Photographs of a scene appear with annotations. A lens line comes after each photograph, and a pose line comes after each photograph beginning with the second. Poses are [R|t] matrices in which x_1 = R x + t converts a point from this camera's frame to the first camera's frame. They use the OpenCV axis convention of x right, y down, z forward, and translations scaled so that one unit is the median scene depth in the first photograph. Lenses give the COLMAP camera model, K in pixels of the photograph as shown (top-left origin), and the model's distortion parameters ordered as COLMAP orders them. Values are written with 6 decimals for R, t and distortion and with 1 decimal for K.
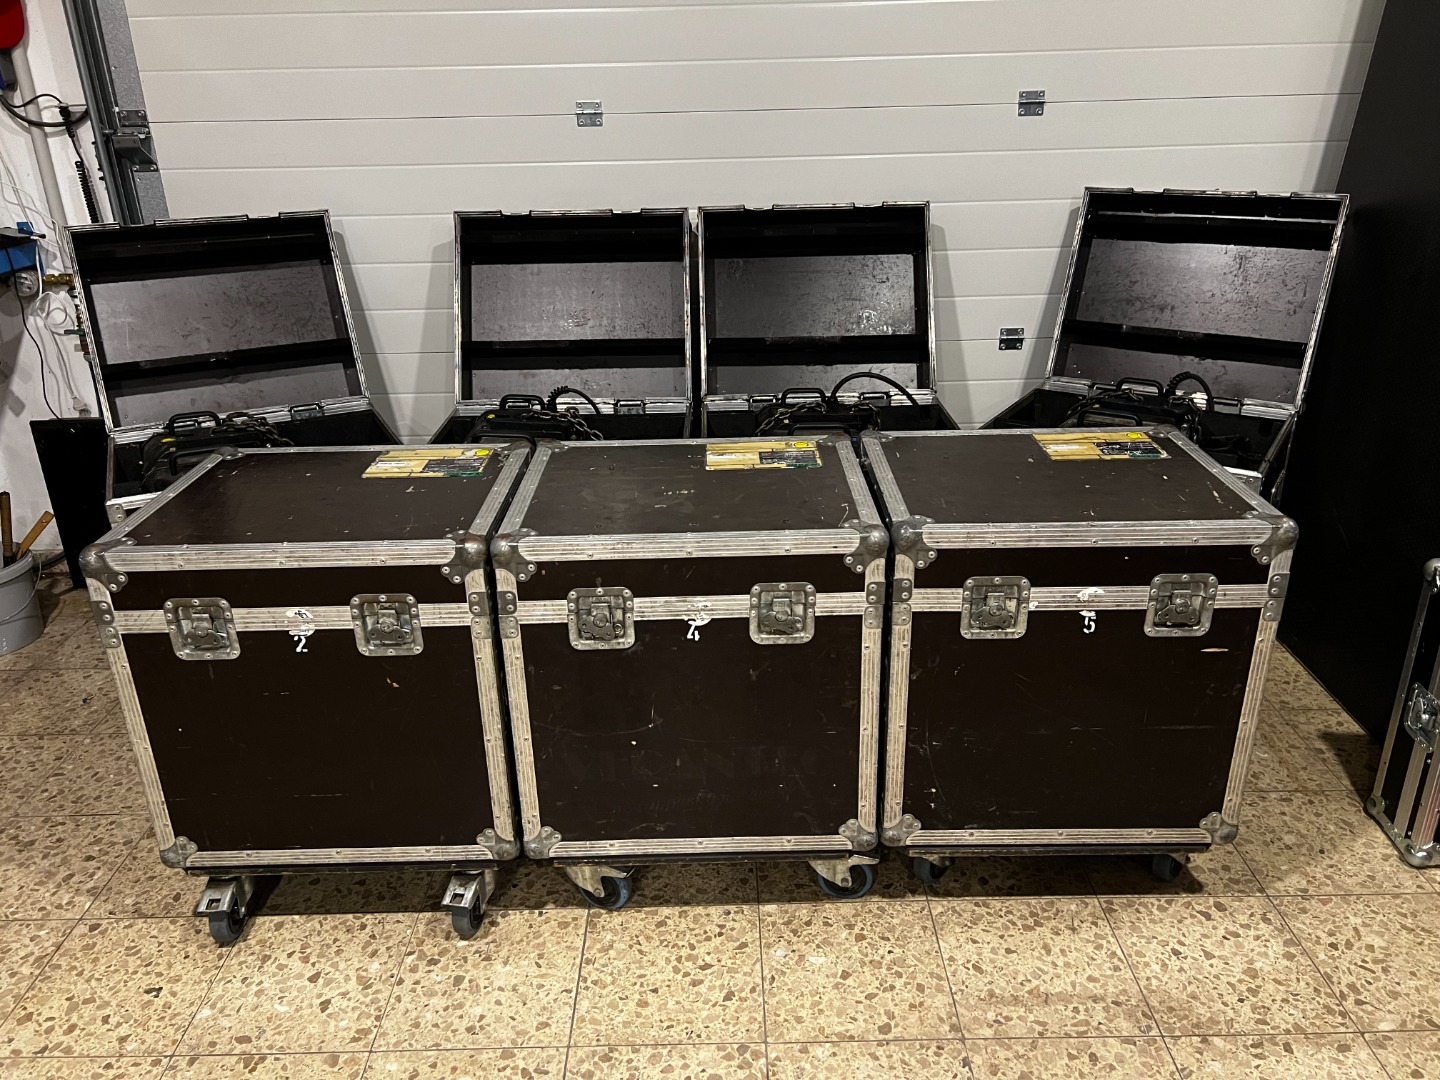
lens RADIAL K [[1080.1, 0, 715.7], [0, 1080.1, 530.4], [0, 0, 1]] dist [0.027060, -0.036875]
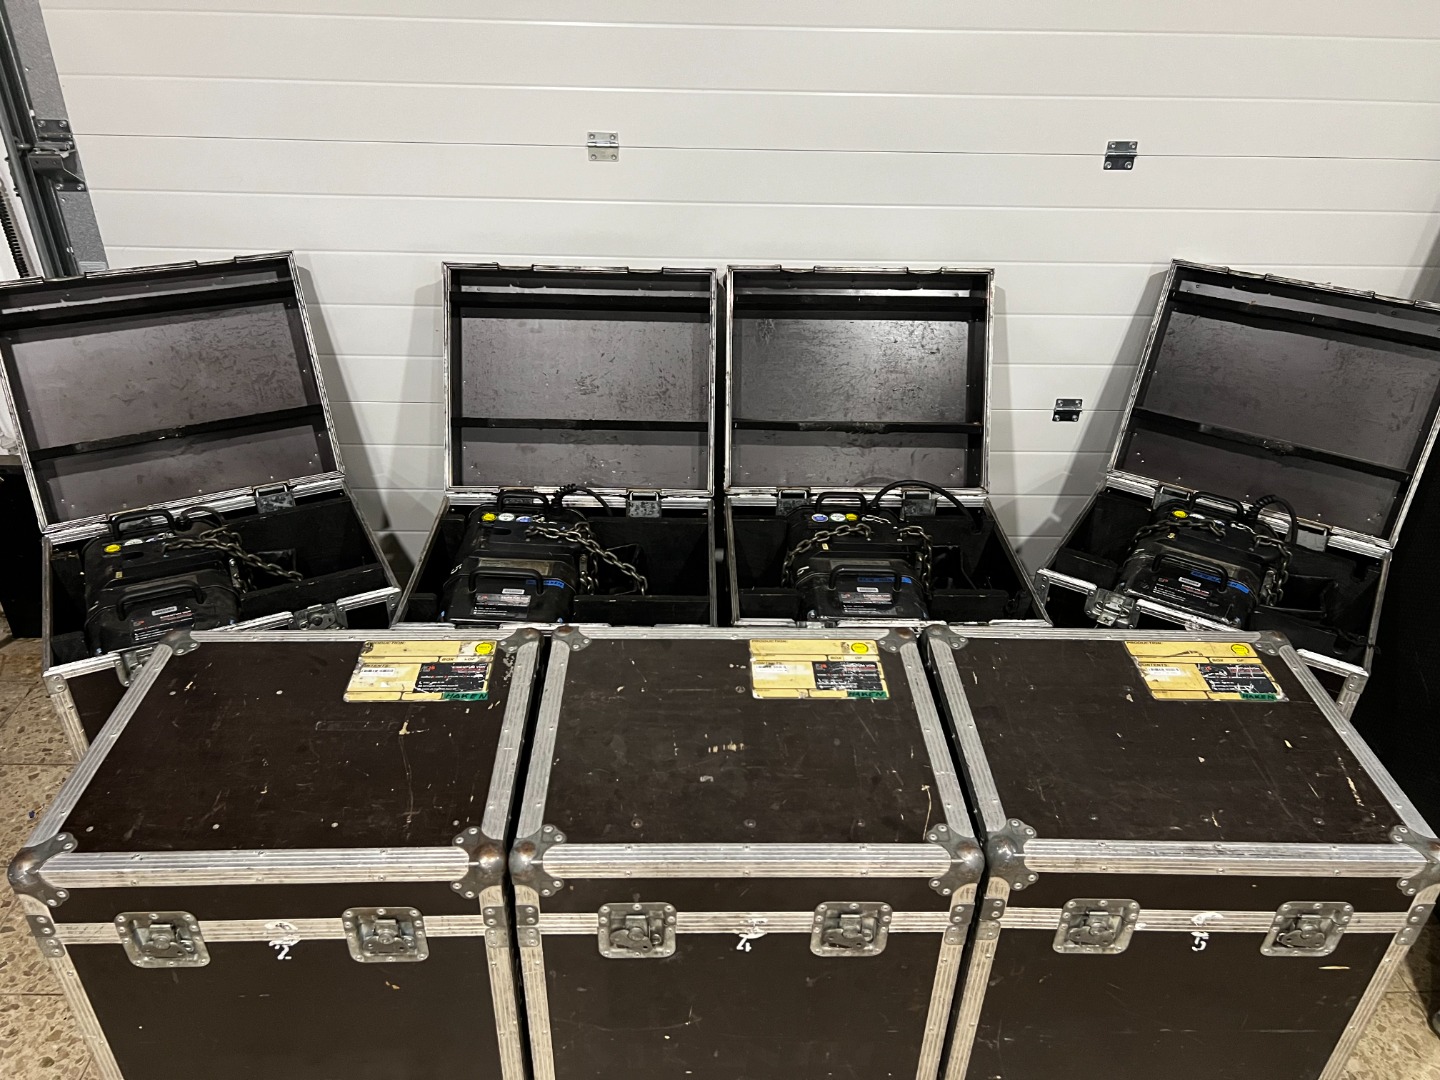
lens RADIAL K [[1080.1, 0, 715.3], [0, 1080.1, 547.9], [0, 0, 1]] dist [0.027060, -0.036875]
pose [[0.998927, 0.030527, 0.034822, -0.078885], [-0.035290, 0.988717, 0.145577, -0.321306], [-0.029985, -0.146649, 0.988734, 0.186144]]
